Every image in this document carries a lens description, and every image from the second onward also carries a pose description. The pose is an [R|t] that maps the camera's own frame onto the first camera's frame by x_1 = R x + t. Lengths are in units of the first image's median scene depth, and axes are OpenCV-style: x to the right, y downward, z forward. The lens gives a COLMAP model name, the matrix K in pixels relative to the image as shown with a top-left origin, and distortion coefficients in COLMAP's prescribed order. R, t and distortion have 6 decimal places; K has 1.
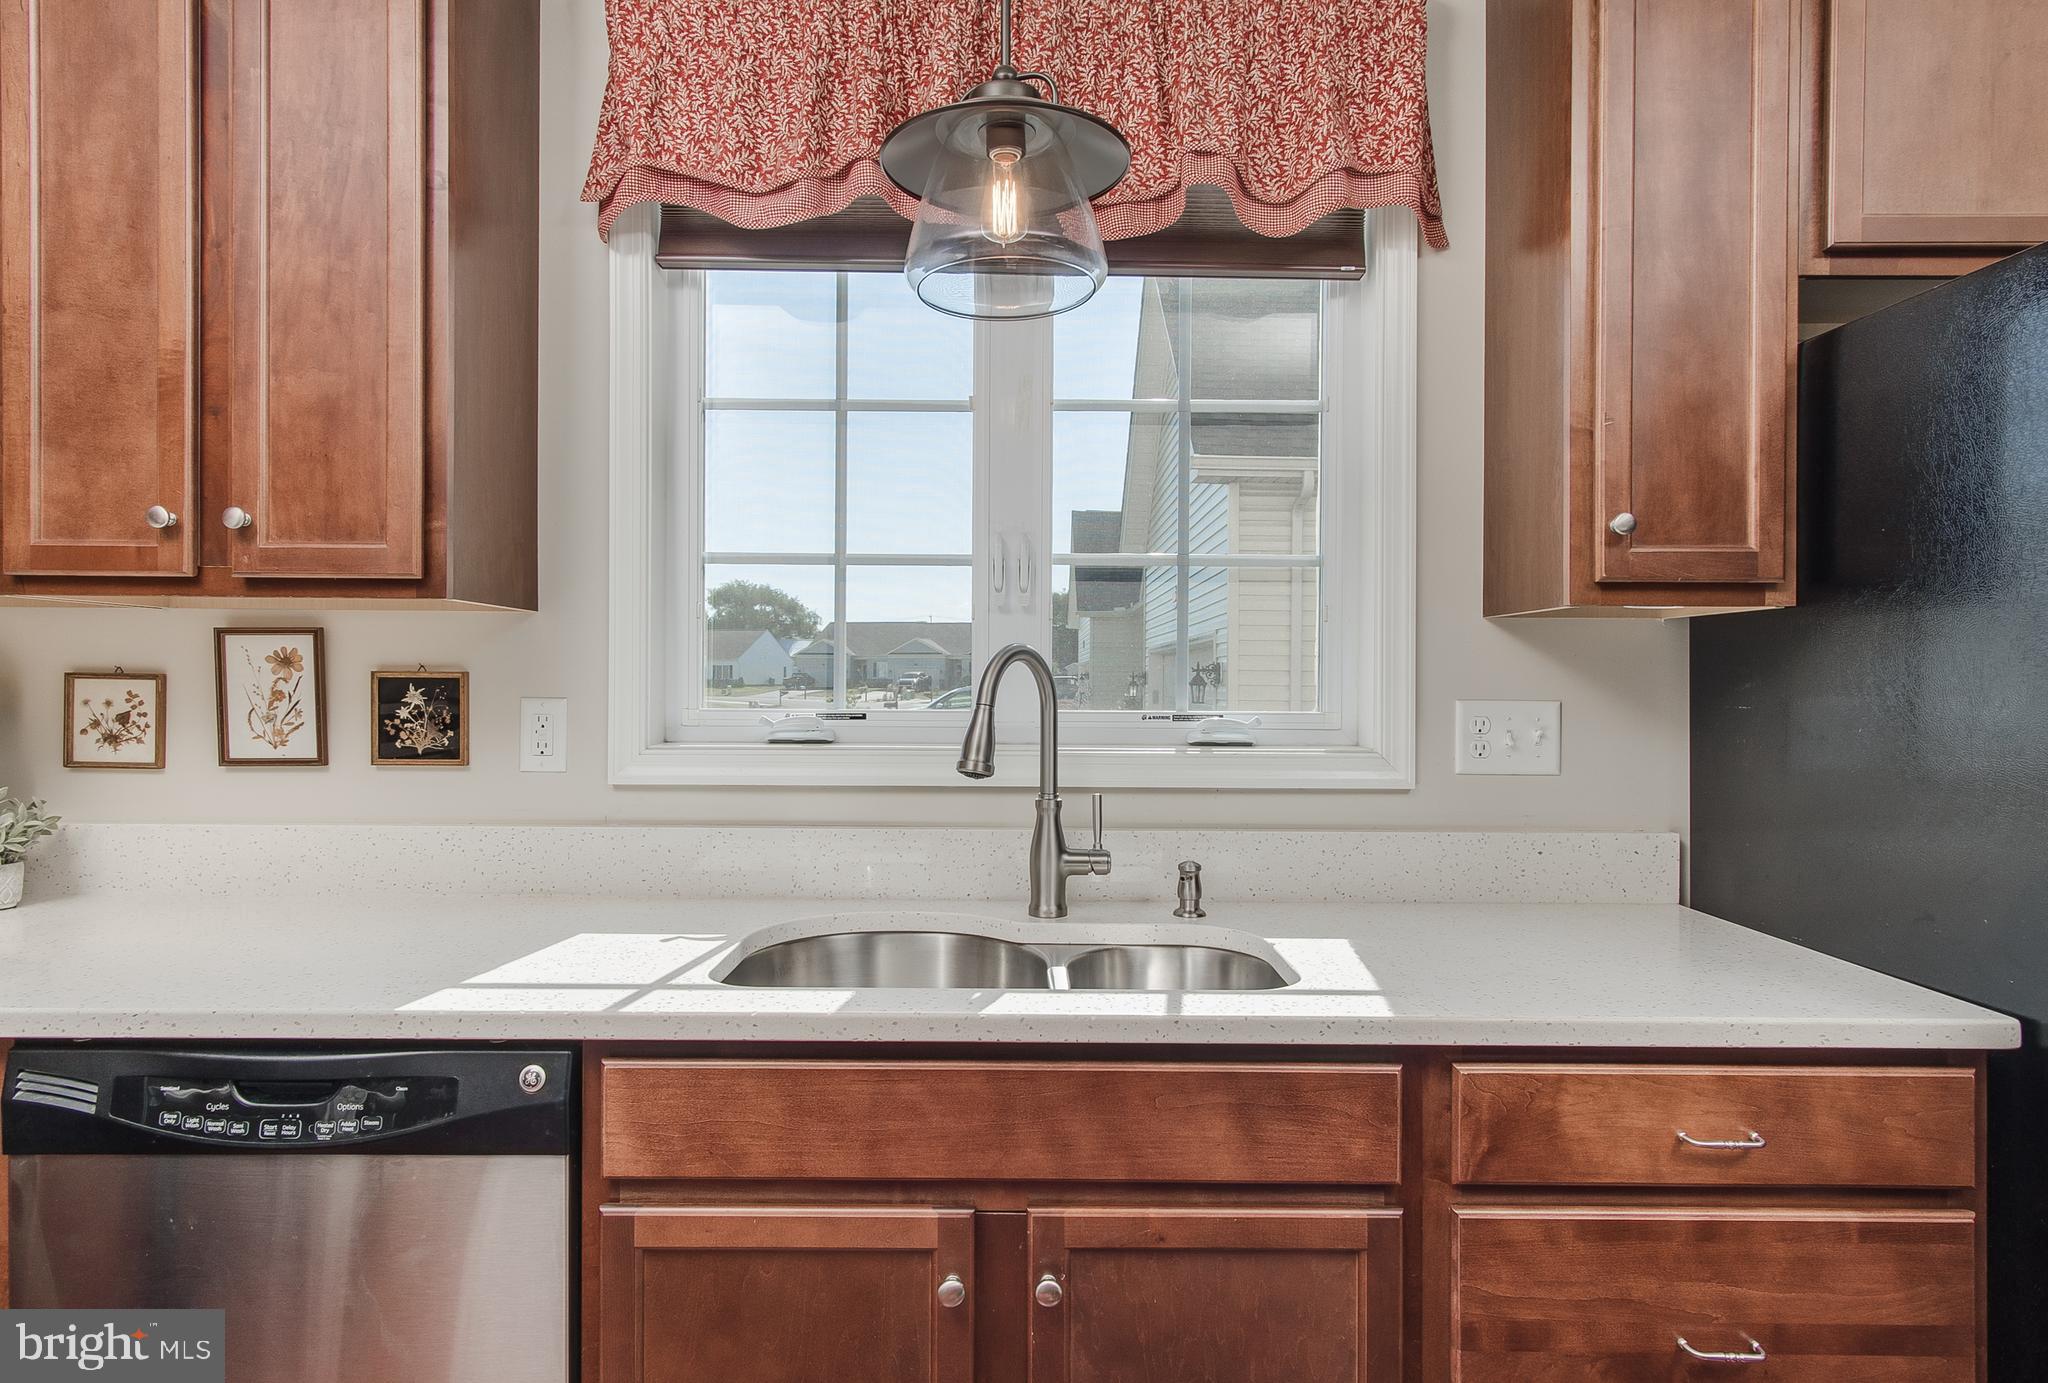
lens RADIAL K [[1120.7, 0, 1024.0], [0, 1120.7, 691.5], [0, 0, 1]] dist [0.001600, 0.001021]
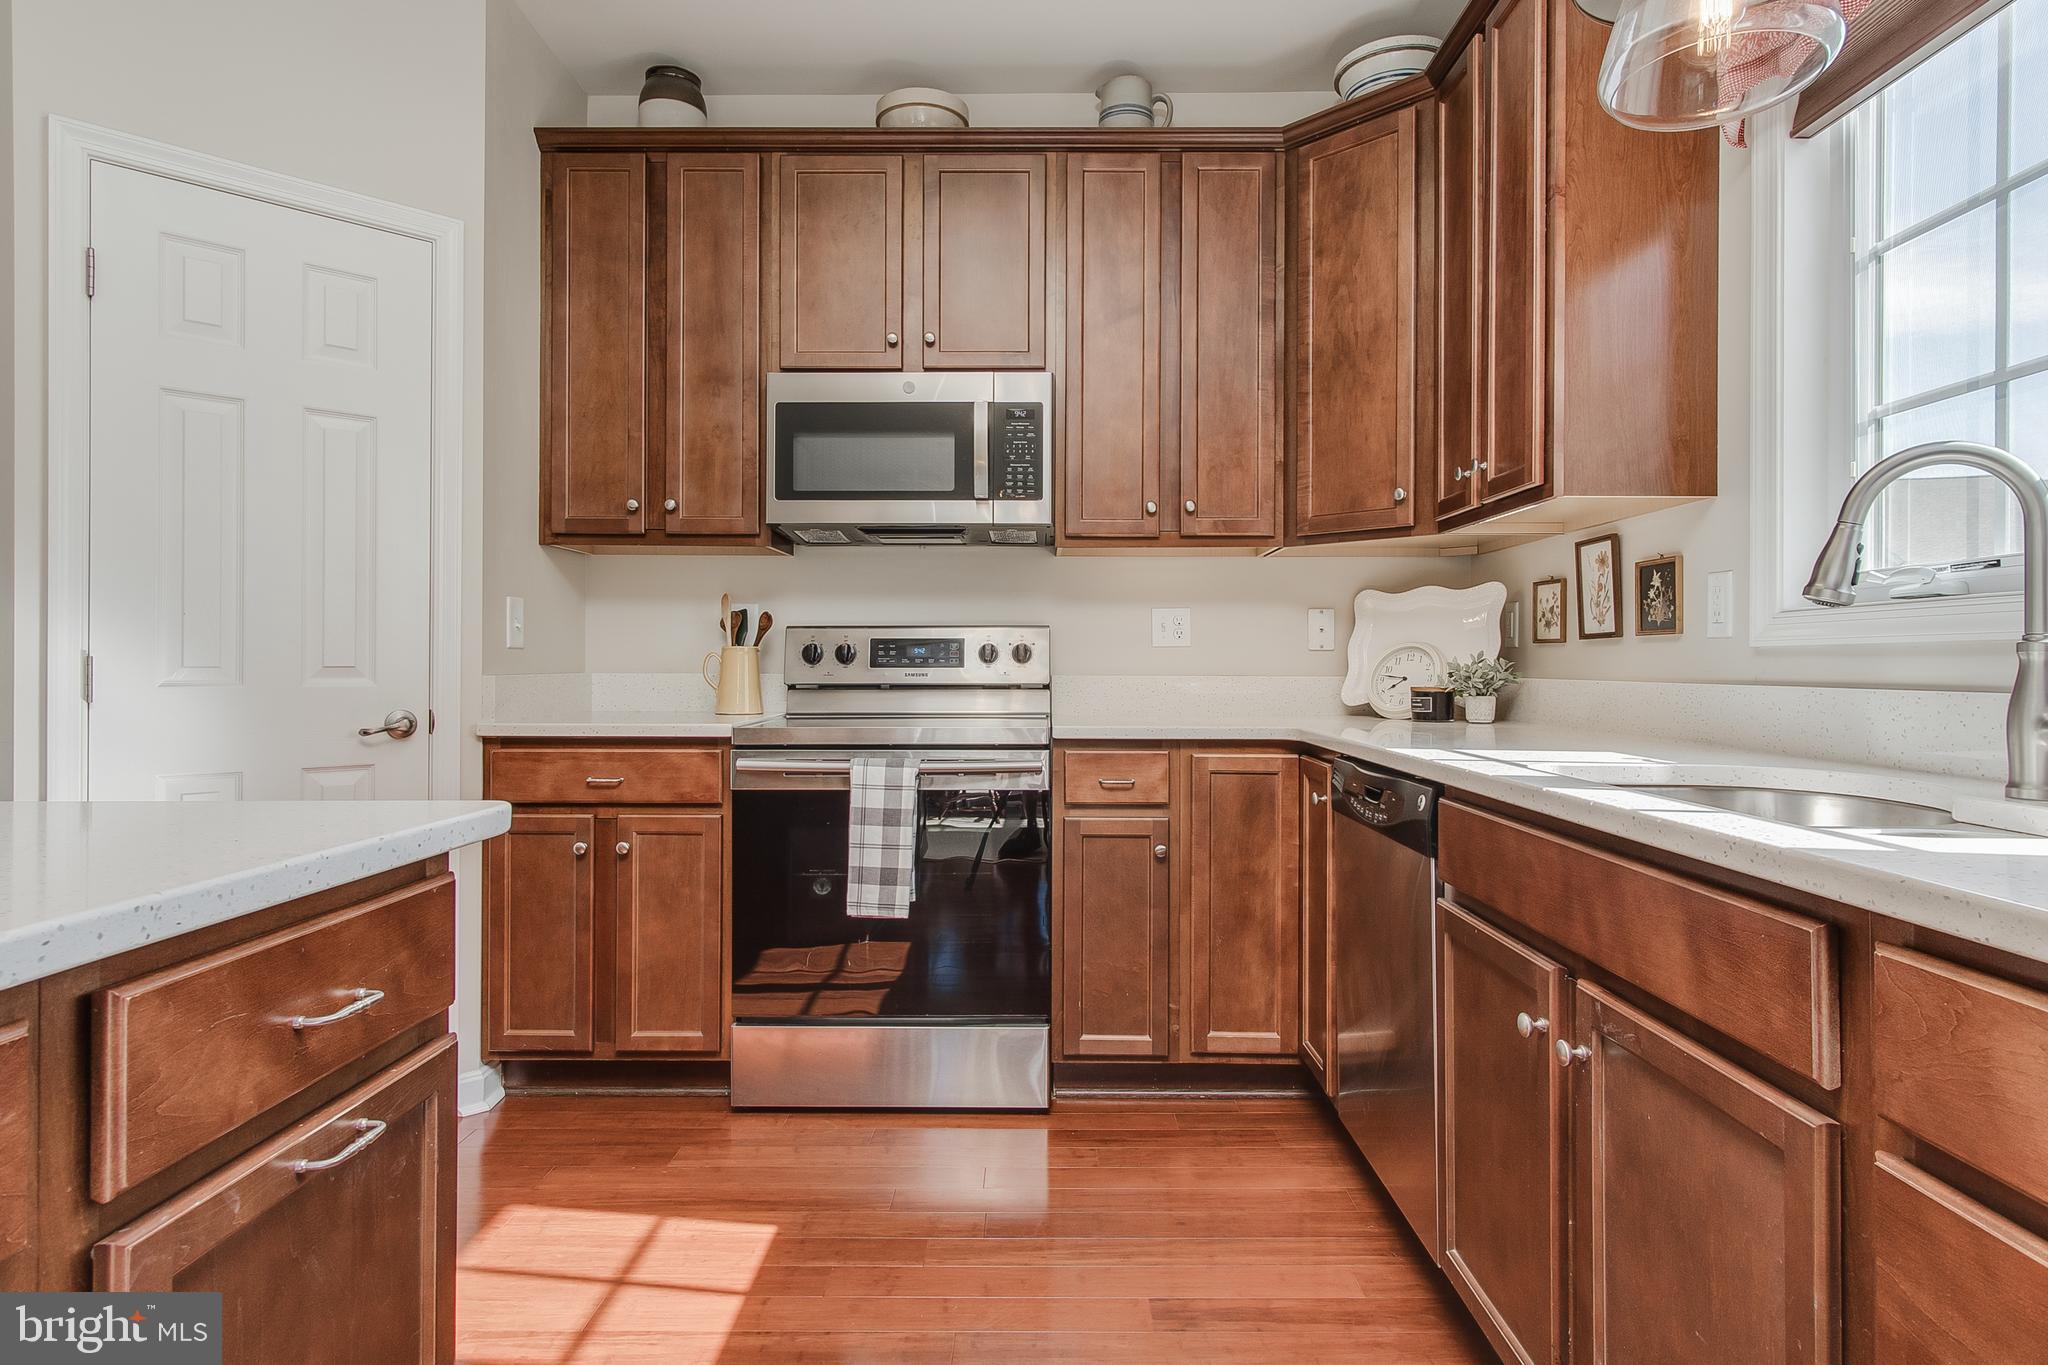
lens RADIAL K [[1118.7, 0, 1041.0], [0, 1118.7, 664.6], [0, 0, 1]] dist [0.005684, 0.000575]
pose [[-0.005308, -0.005155, -0.999973, 0.710777], [-0.012251, 0.999912, -0.005090, 0.113861], [0.999911, 0.012224, -0.005370, 0.322746]]
